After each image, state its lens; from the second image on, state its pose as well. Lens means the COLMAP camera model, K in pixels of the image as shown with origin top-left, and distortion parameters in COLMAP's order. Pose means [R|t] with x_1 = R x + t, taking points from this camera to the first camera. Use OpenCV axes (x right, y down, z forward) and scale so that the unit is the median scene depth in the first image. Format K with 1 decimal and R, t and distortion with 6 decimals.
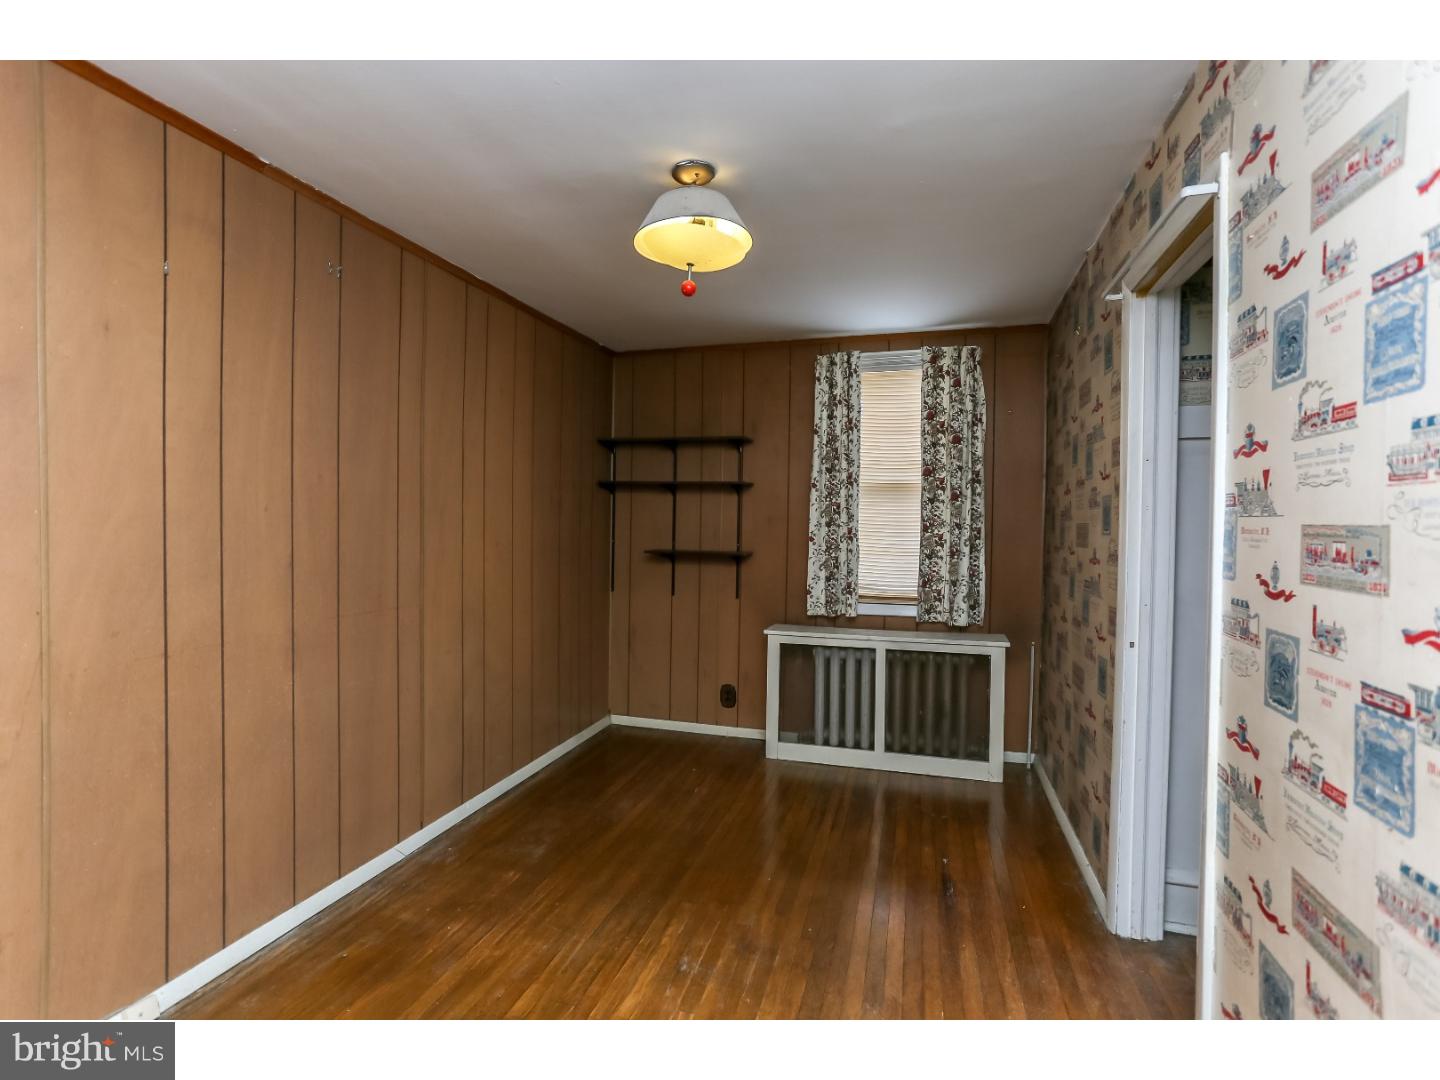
lens RADIAL K [[694.1, 0, 713.3], [0, 694.1, 535.2], [0, 0, 1]] dist [-0.053016, 0.034340]
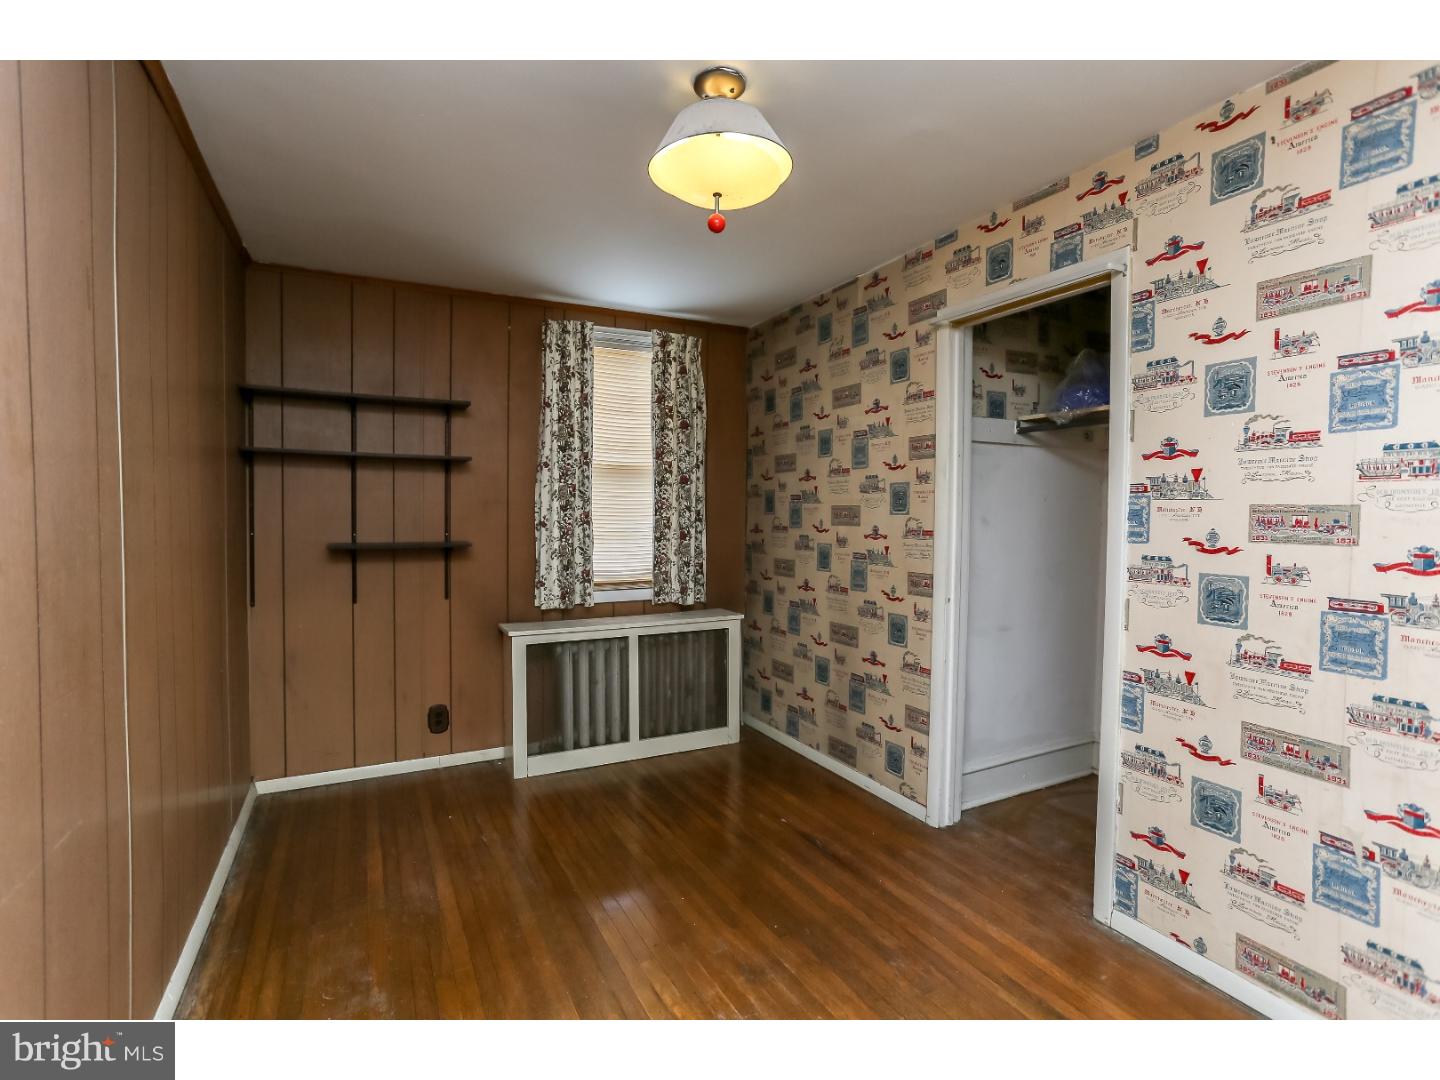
lens RADIAL K [[694.1, 0, 713.3], [0, 694.1, 535.2], [0, 0, 1]] dist [-0.053016, 0.034340]
pose [[0.720307, -0.032714, 0.692883, -0.336070], [0.016746, 0.999416, 0.029779, -0.003908], [-0.693453, -0.009847, 0.720435, 0.215245]]
